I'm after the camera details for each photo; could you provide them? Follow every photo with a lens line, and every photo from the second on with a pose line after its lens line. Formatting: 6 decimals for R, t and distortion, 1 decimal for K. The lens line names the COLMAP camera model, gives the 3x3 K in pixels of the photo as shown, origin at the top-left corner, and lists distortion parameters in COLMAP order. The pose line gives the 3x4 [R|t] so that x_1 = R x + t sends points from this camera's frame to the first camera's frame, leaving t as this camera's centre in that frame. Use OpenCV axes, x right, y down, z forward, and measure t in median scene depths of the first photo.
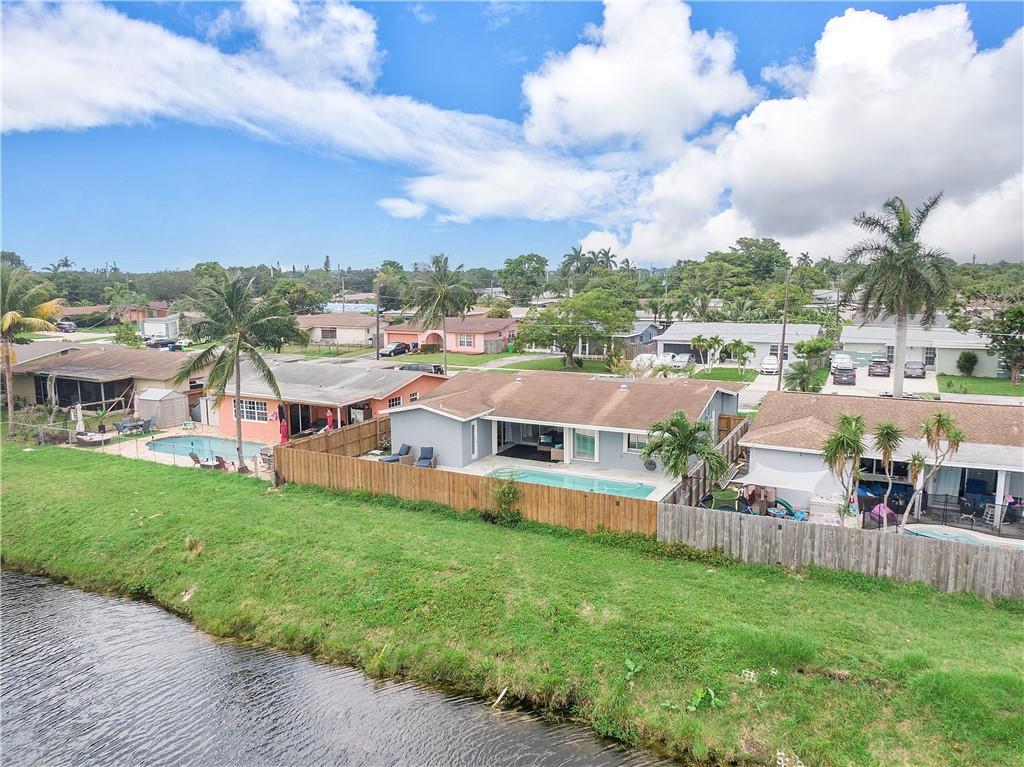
lens RADIAL K [[724.0, 0, 512.5], [0, 724.0, 386.7], [0, 0, 1]] dist [0.031928, -0.062230]
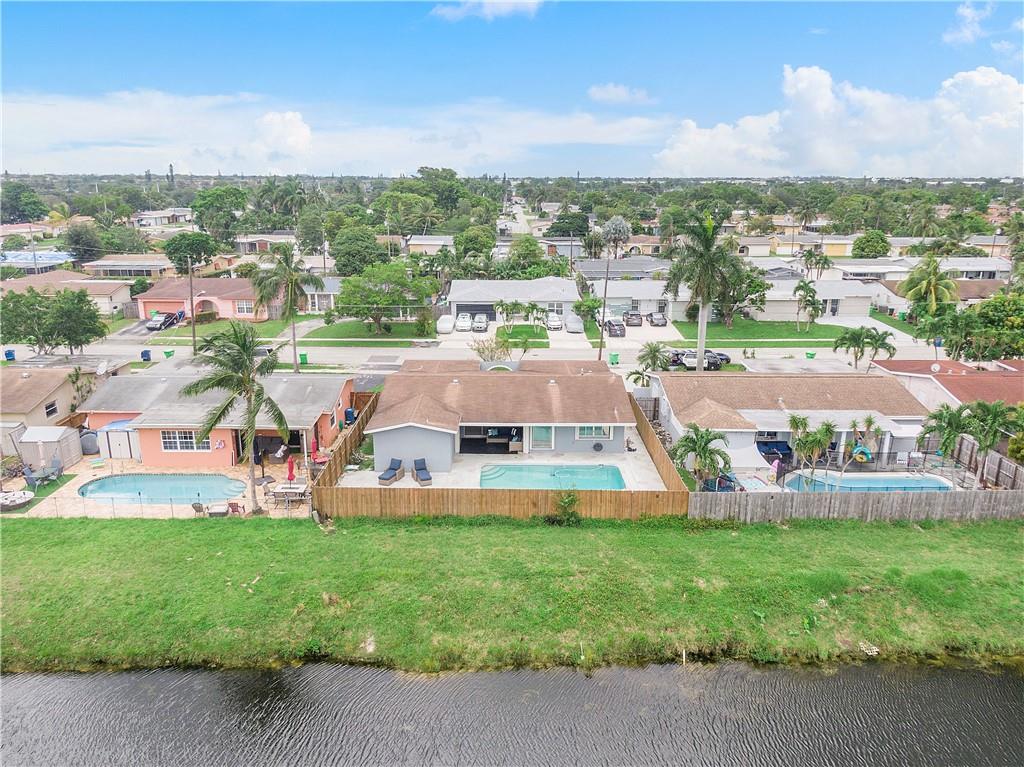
lens RADIAL K [[731.0, 0, 511.9], [0, 731.0, 387.3], [0, 0, 1]] dist [0.029386, -0.059178]
pose [[0.888403, -0.111589, 0.445295, -0.715173], [0.057424, 0.989401, 0.133374, -0.249125], [-0.455458, -0.092919, 0.885395, -0.068267]]
